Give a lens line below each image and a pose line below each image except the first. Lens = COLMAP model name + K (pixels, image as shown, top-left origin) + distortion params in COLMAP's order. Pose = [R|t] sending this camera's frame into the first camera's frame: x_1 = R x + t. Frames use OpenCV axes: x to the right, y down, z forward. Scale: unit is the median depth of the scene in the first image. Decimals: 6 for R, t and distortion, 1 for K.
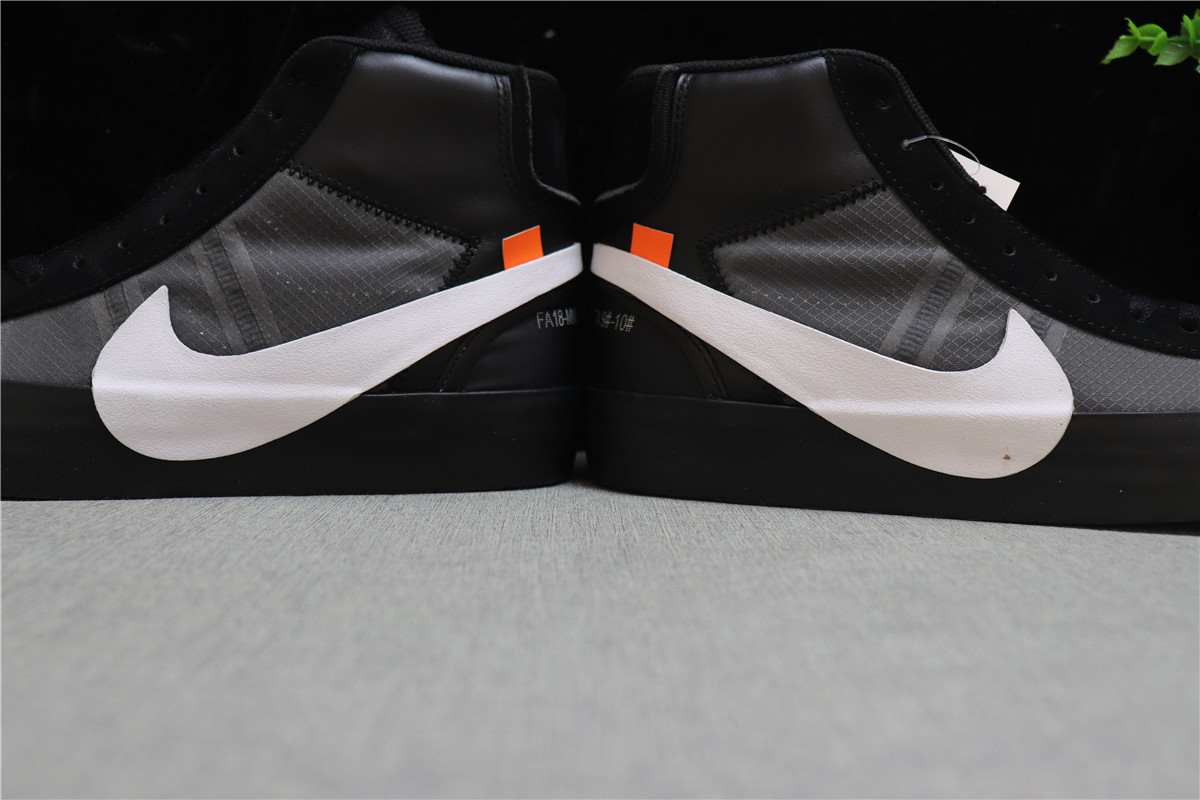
lens RADIAL K [[1312.7, 0, 596.1], [0, 1312.7, 392.3], [0, 0, 1]] dist [-0.052838, 0.000000]
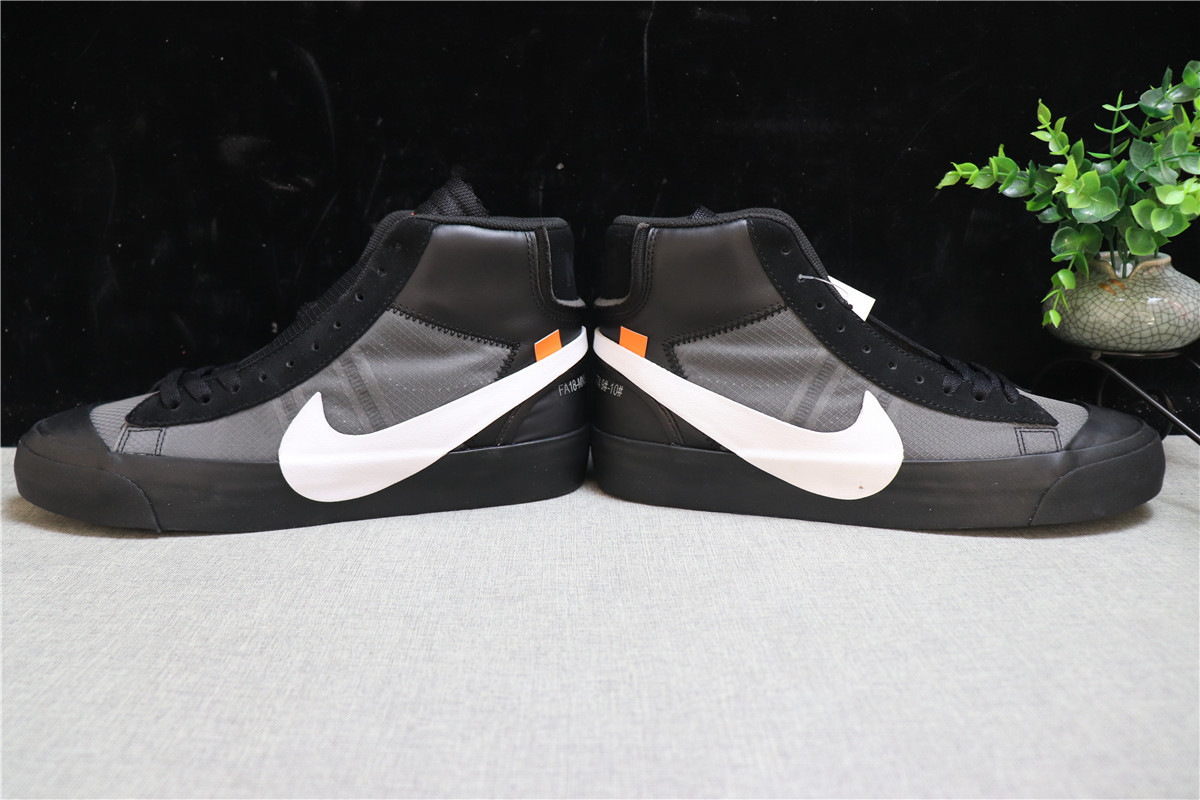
lens RADIAL K [[1000.5, 0, 599.1], [0, 1000.5, 395.5], [0, 0, 1]] dist [-0.178891, 0.157596]
pose [[0.999616, -0.027270, -0.004995, 0.007451], [0.027718, 0.986550, 0.161092, -0.251130], [0.000535, -0.161169, 0.986927, -0.152856]]
